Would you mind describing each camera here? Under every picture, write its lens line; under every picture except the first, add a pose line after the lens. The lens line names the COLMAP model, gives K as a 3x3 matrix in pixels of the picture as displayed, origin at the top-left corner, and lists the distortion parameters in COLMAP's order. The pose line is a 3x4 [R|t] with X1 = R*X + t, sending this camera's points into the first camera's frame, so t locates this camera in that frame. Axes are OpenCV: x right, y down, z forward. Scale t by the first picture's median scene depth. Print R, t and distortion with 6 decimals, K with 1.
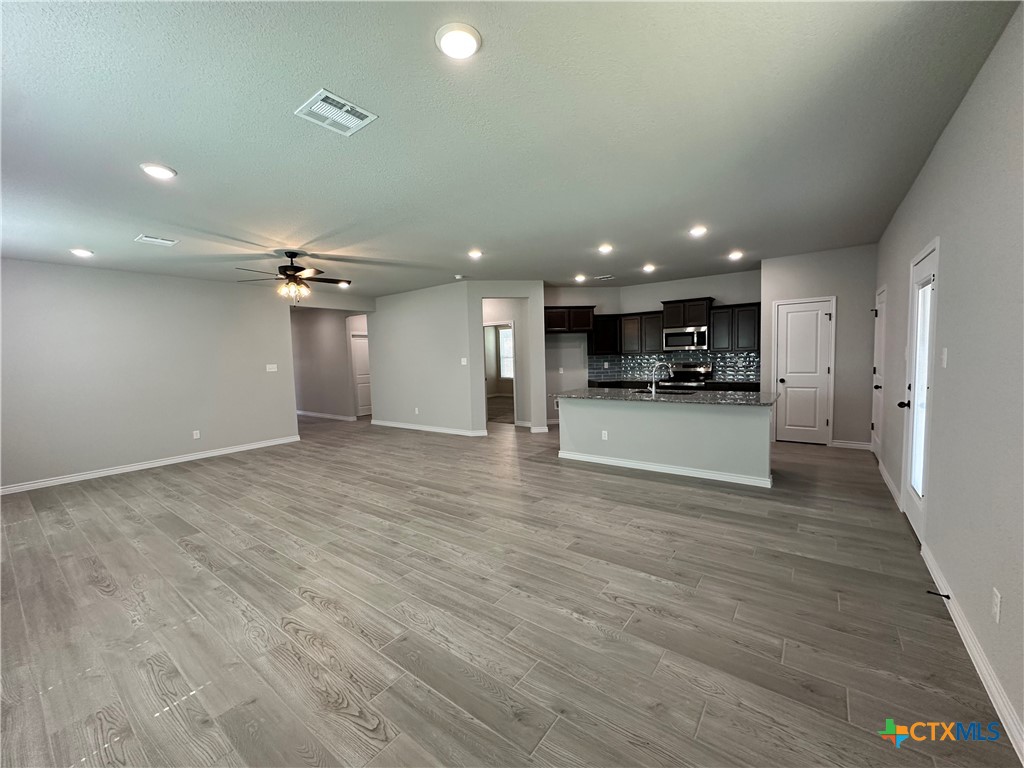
lens RADIAL K [[408.7, 0, 505.4], [0, 408.7, 379.9], [0, 0, 1]] dist [-0.004672, 0.000684]
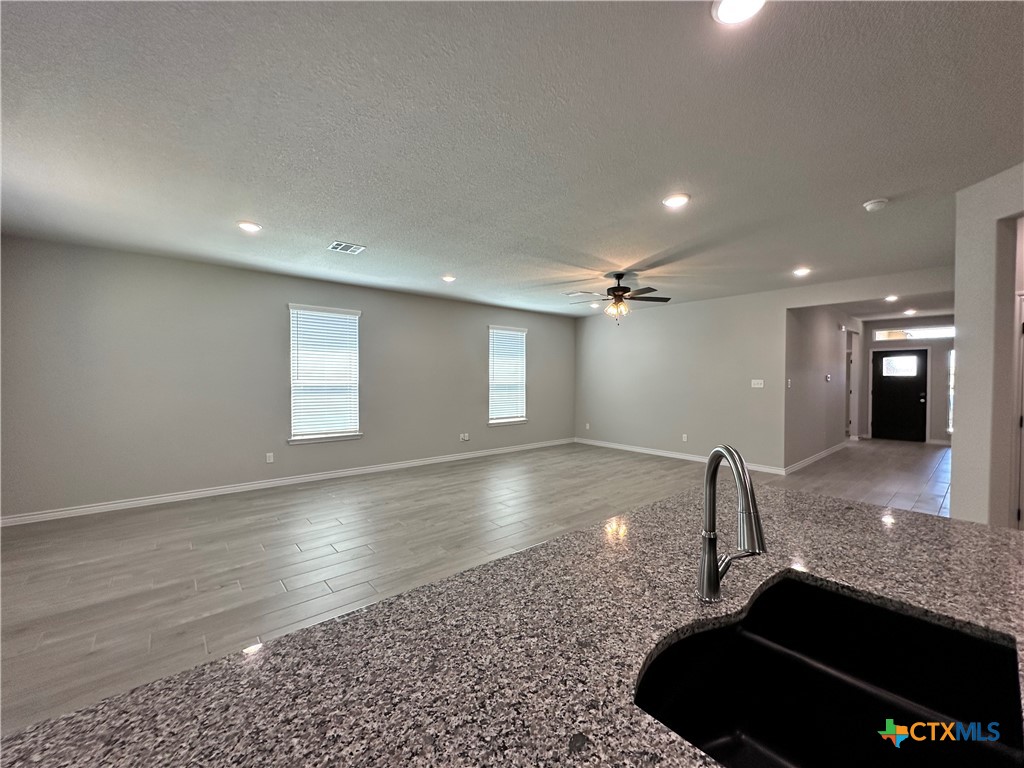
lens RADIAL K [[408.7, 0, 513.0], [0, 408.7, 389.7], [0, 0, 1]] dist [-0.004672, 0.000684]
pose [[-0.211915, 0.060470, -0.975416, 0.611277], [-0.054503, 0.995799, 0.073575, -0.077960], [0.975767, 0.068754, -0.207729, 1.029977]]
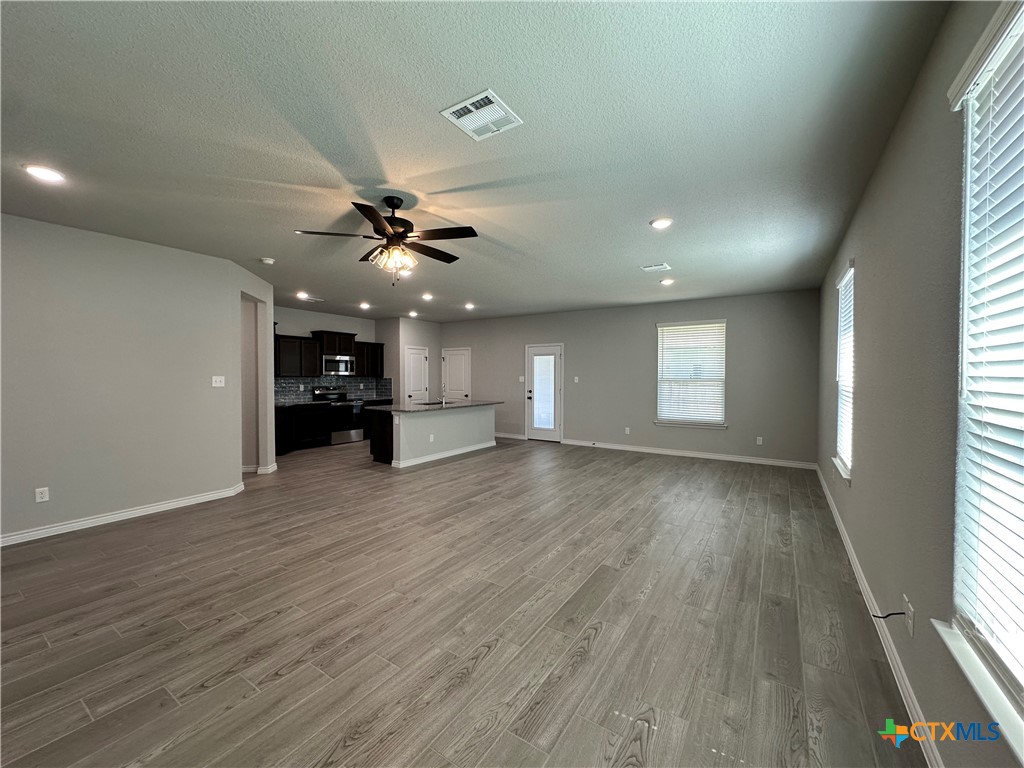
lens RADIAL K [[408.7, 0, 515.4], [0, 408.7, 379.5], [0, 0, 1]] dist [-0.004672, 0.000684]
pose [[-0.075503, 0.020640, 0.996932, -1.225221], [0.059261, 0.998111, -0.016177, -0.016680], [-0.995383, 0.057858, -0.076584, 0.930940]]
